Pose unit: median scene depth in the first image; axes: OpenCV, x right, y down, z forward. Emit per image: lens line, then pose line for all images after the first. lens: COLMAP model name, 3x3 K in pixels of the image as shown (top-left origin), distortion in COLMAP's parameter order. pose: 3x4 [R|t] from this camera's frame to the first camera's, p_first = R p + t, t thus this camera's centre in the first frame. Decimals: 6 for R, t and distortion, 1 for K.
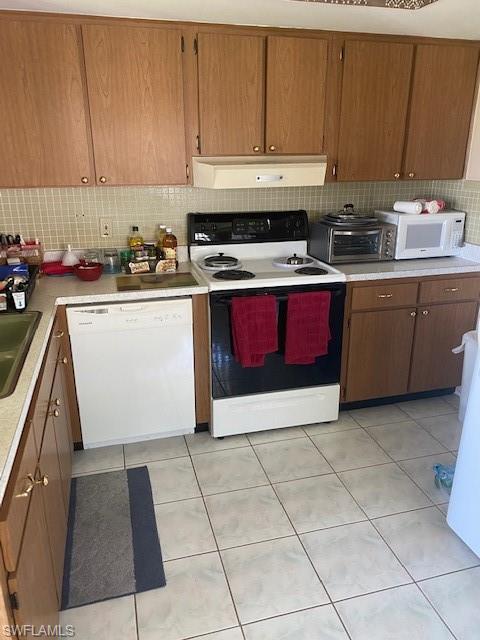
lens RADIAL K [[489.4, 0, 238.6], [0, 489.4, 310.3], [0, 0, 1]] dist [0.042698, -0.032777]
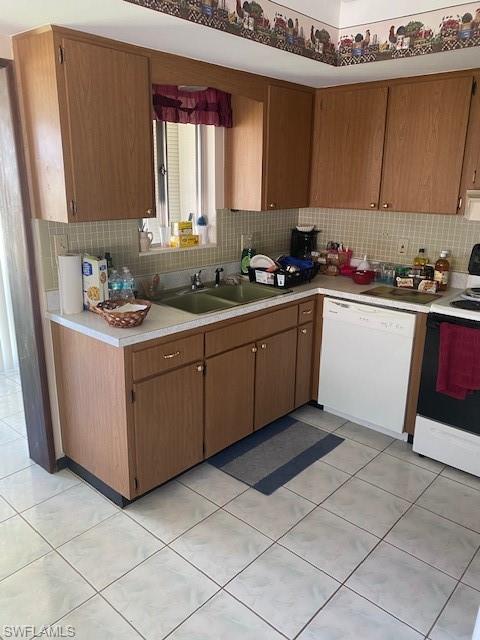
lens RADIAL K [[485.5, 0, 241.4], [0, 485.5, 307.2], [0, 0, 1]] dist [0.009130, 0.002048]
pose [[0.539781, 0.222633, -0.811832, 0.514761], [-0.270463, 0.959129, 0.083198, -0.022800], [0.797174, 0.174662, 0.577934, 0.048500]]
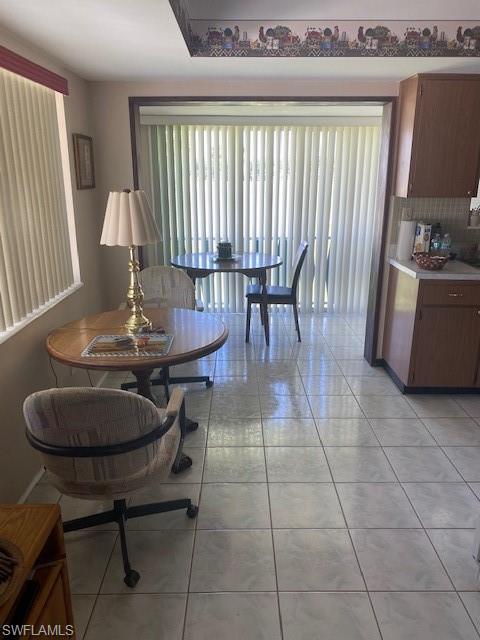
lens RADIAL K [[489.4, 0, 238.6], [0, 489.4, 310.3], [0, 0, 1]] dist [0.042698, -0.032777]
pose [[-0.267661, 0.264294, -0.926556, 1.038100], [-0.304784, 0.889039, 0.341638, -0.055285], [0.914037, 0.373843, -0.157409, 0.171899]]
